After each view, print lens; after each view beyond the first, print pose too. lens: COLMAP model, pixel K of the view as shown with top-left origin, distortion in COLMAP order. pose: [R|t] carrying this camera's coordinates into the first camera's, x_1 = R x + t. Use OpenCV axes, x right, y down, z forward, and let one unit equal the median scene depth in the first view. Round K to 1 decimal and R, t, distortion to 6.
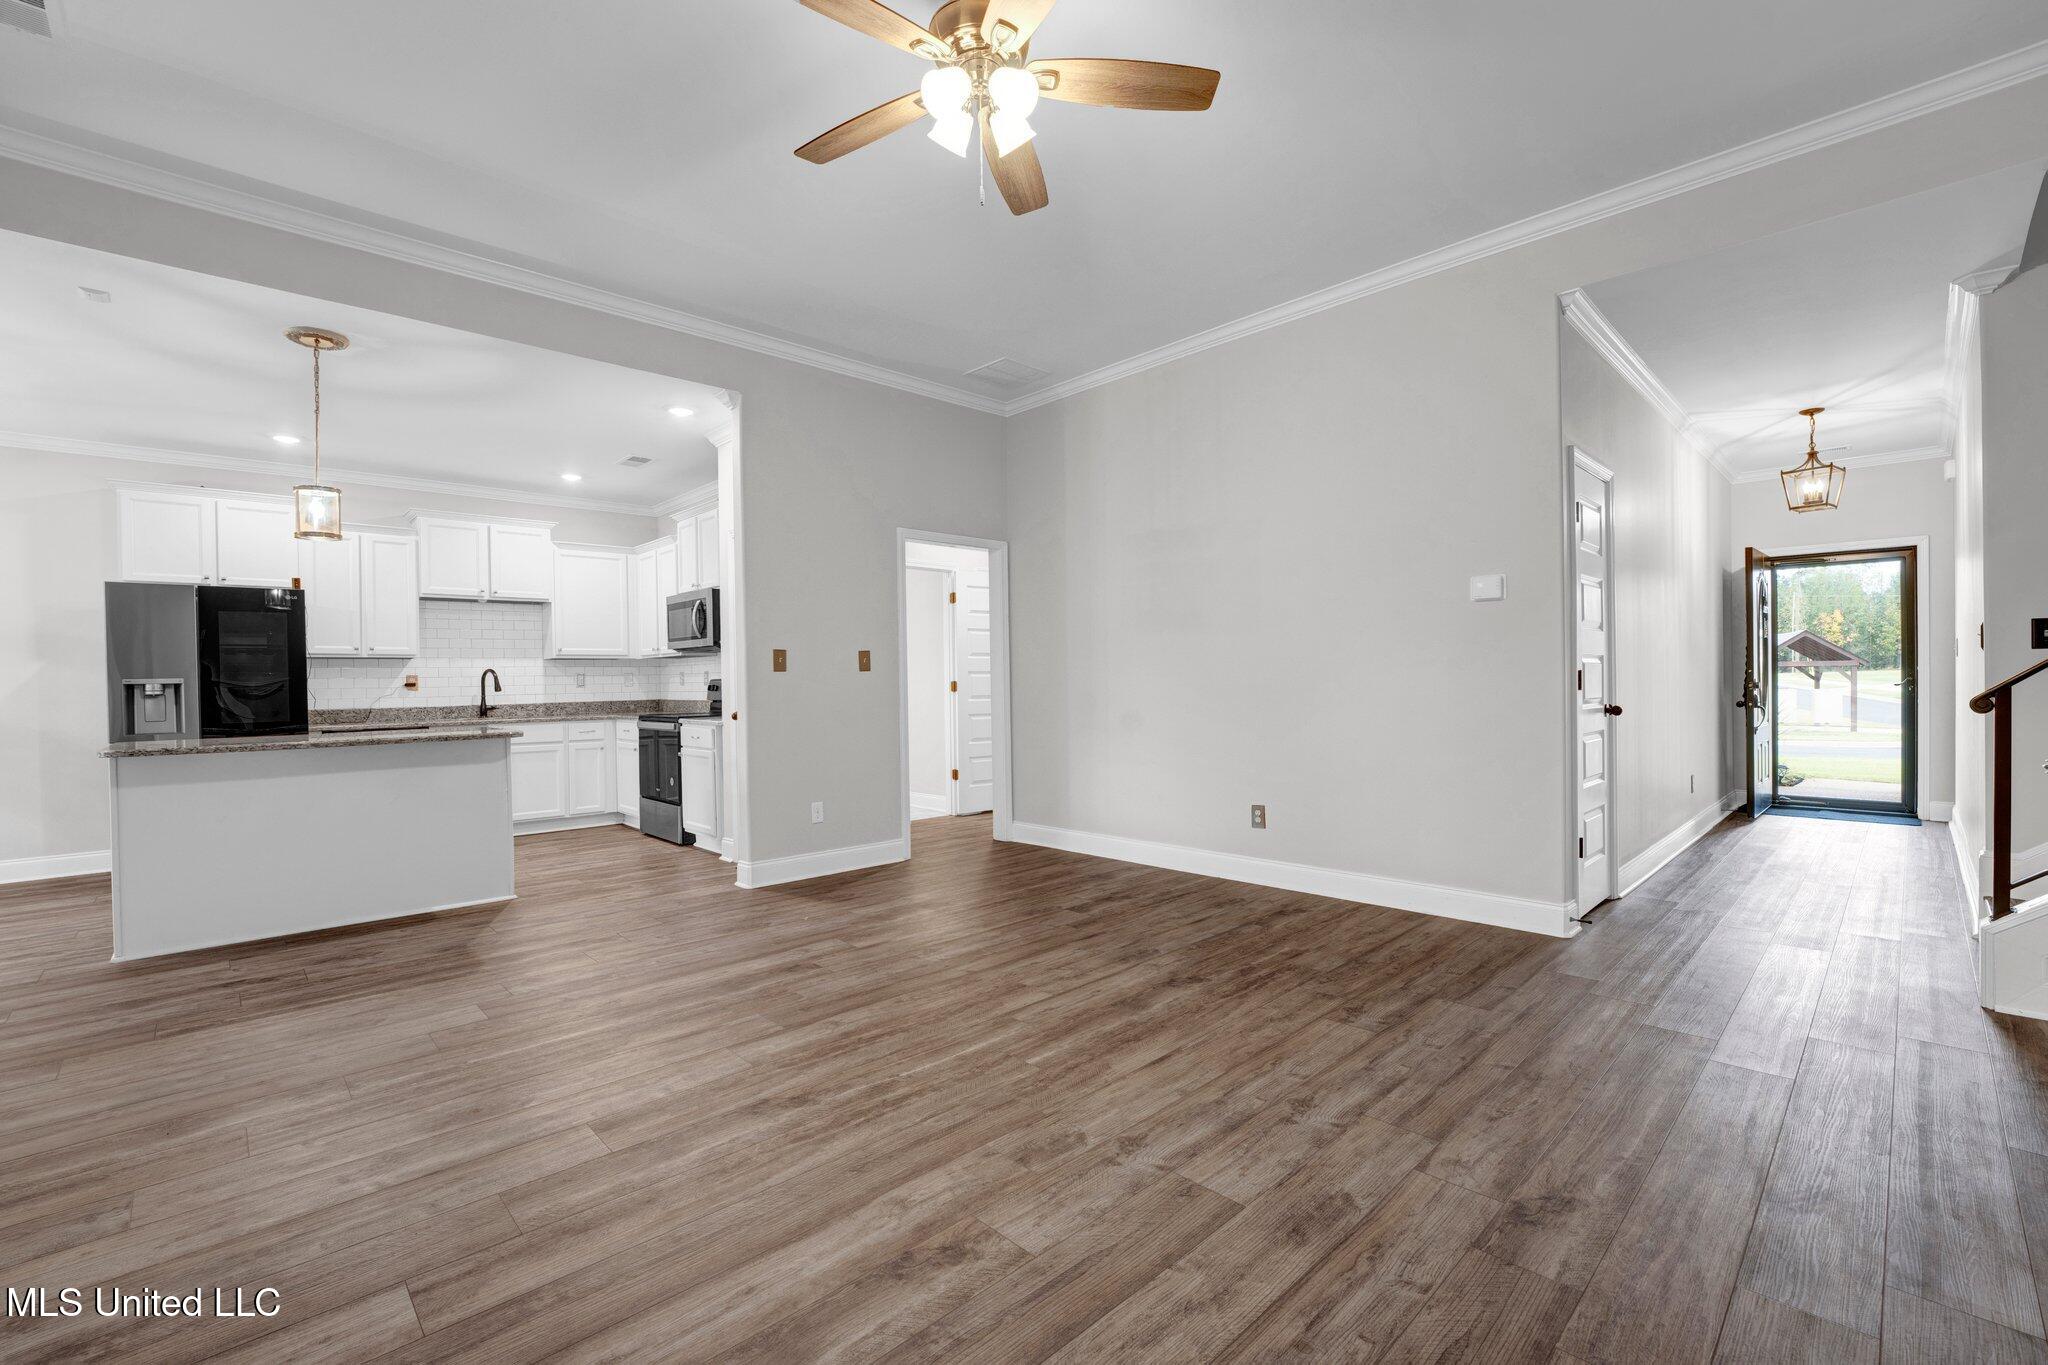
lens RADIAL K [[872.8, 0, 1019.7], [0, 872.8, 685.4], [0, 0, 1]] dist [-0.025285, 0.003229]
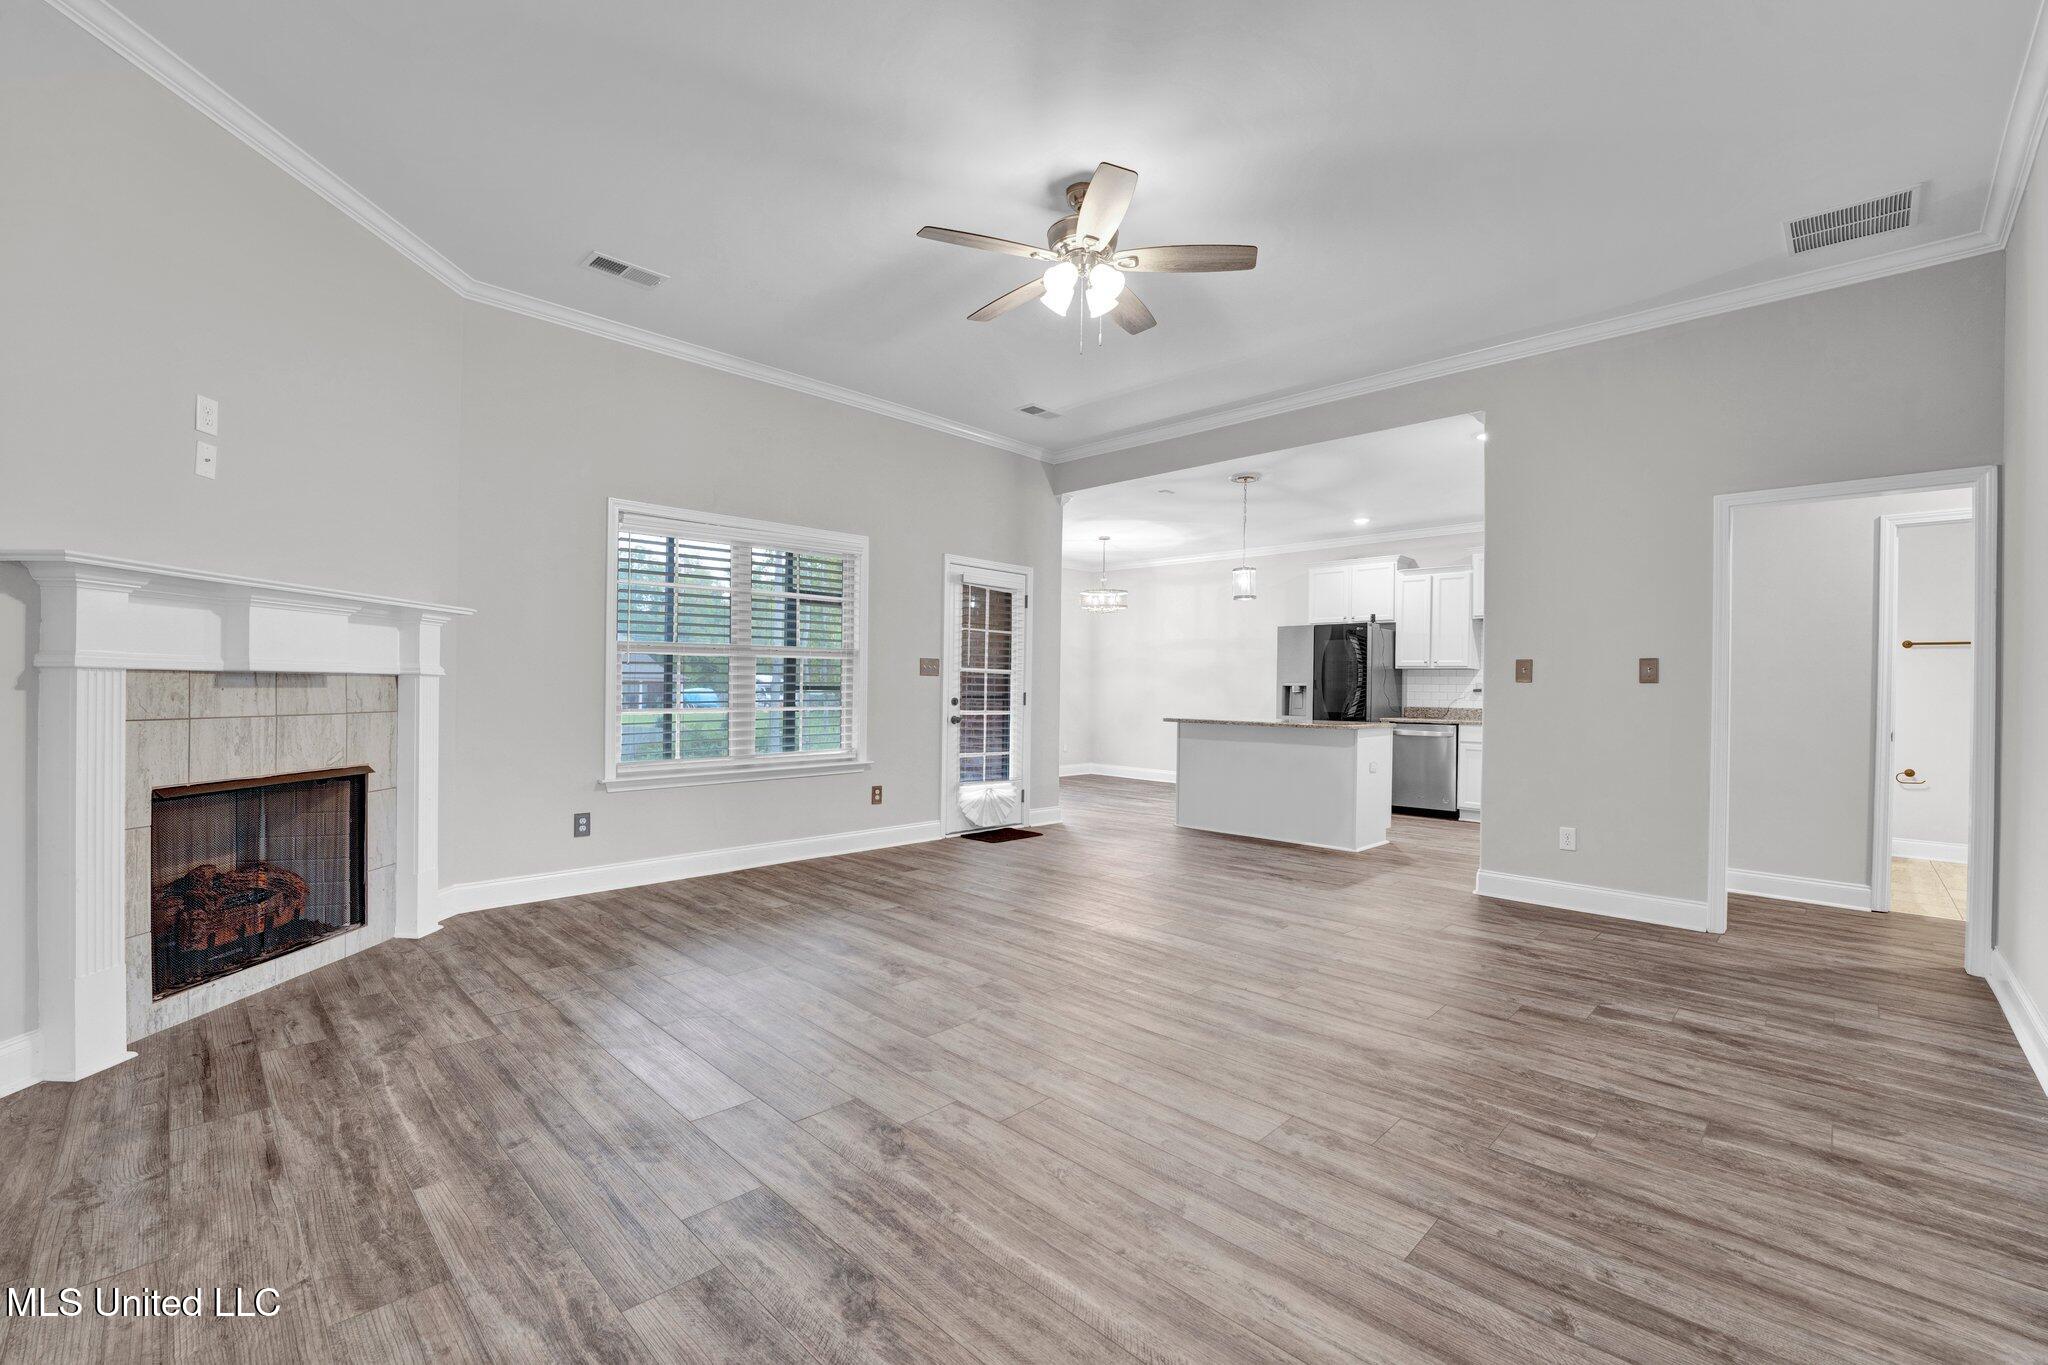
lens RADIAL K [[859.6, 0, 1020.5], [0, 859.6, 687.6], [0, 0, 1]] dist [-0.027395, 0.003680]
pose [[0.030502, 0.016335, -0.999401, 0.661168], [-0.021799, 0.999640, 0.015674, -0.013068], [0.999297, 0.021308, 0.030847, 0.420094]]
